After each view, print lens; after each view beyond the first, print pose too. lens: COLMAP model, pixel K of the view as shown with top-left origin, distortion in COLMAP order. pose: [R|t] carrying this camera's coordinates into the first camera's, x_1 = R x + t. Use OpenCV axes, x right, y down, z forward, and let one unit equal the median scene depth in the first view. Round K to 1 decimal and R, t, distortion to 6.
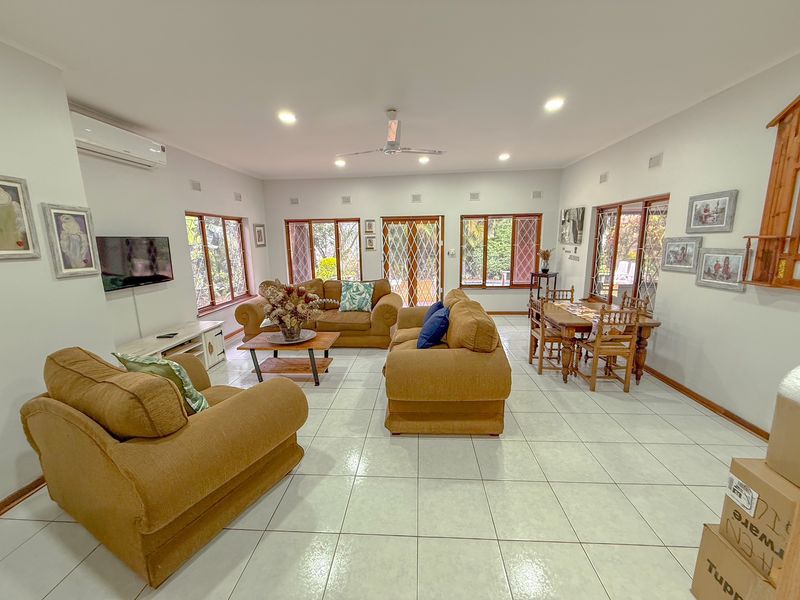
lens RADIAL K [[318.0, 0, 401.4], [0, 318.0, 299.7], [0, 0, 1]] dist [-0.001528, 0.000382]
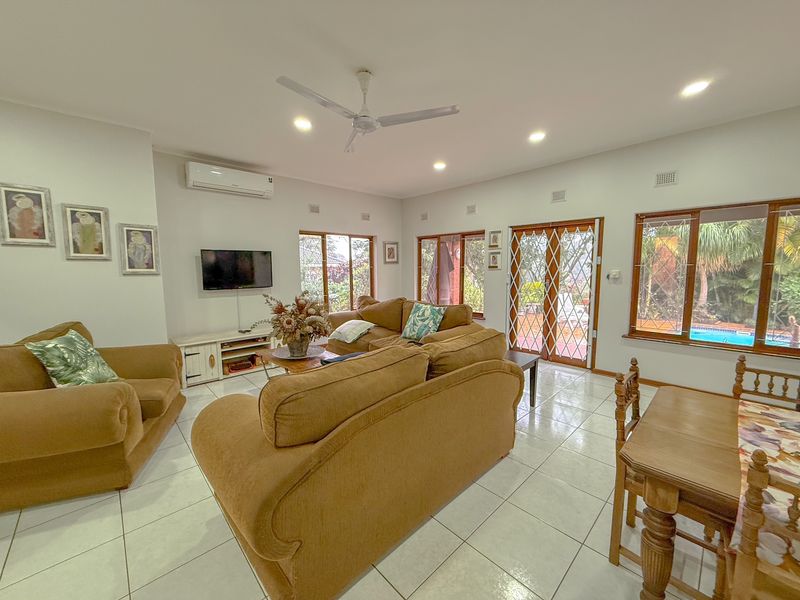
lens RADIAL K [[318.0, 0, 399.9], [0, 318.0, 300.2], [0, 0, 1]] dist [-0.001528, 0.000382]
pose [[0.725673, 0.085489, -0.682708, 0.295164], [-0.135828, 0.990524, -0.020342, -0.033624], [0.674499, 0.107492, 0.730408, 0.290090]]
